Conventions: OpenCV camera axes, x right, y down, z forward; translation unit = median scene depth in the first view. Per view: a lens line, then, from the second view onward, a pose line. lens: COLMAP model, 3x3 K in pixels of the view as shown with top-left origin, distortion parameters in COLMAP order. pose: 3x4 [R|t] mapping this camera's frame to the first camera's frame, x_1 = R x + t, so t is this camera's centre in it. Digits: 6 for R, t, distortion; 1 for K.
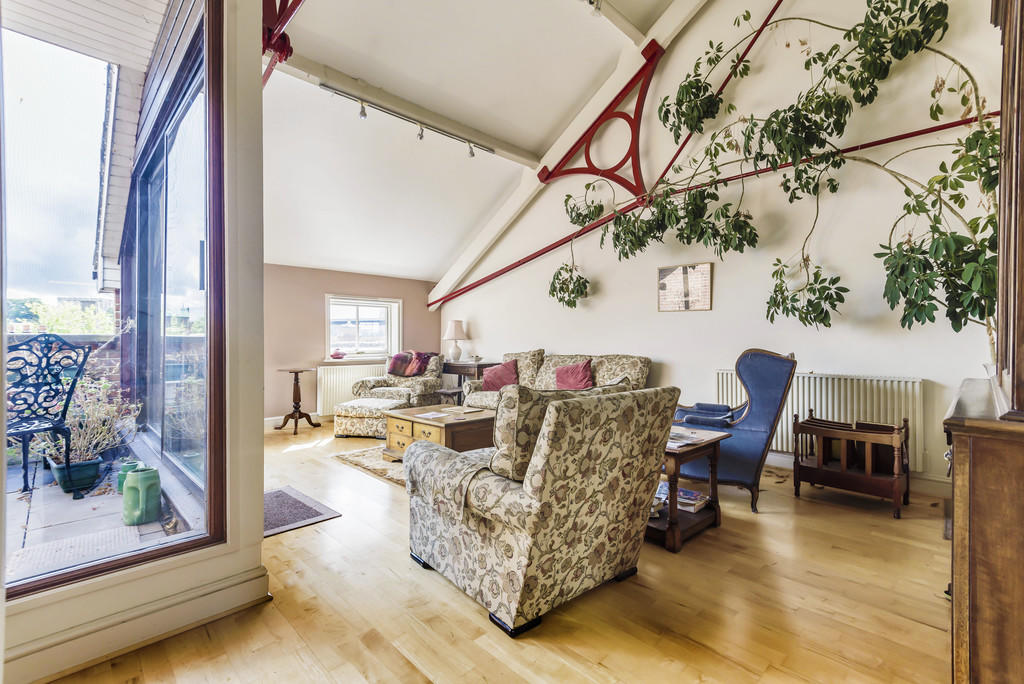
lens RADIAL K [[467.9, 0, 513.2], [0, 467.9, 340.5], [0, 0, 1]] dist [-0.004305, -0.000546]
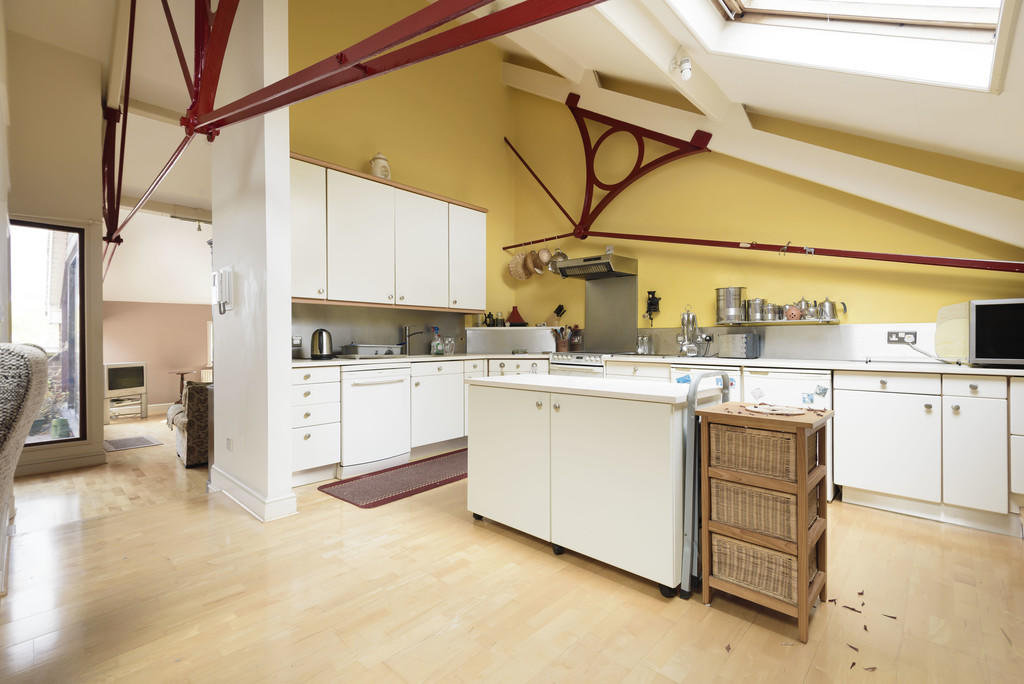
lens RADIAL K [[467.9, 0, 509.2], [0, 467.9, 337.5], [0, 0, 1]] dist [-0.004305, -0.000546]
pose [[0.999430, -0.000990, 0.033734, 0.739969], [0.001190, 0.999982, -0.005907, -0.055378], [-0.033727, 0.005944, 0.999413, -0.754779]]
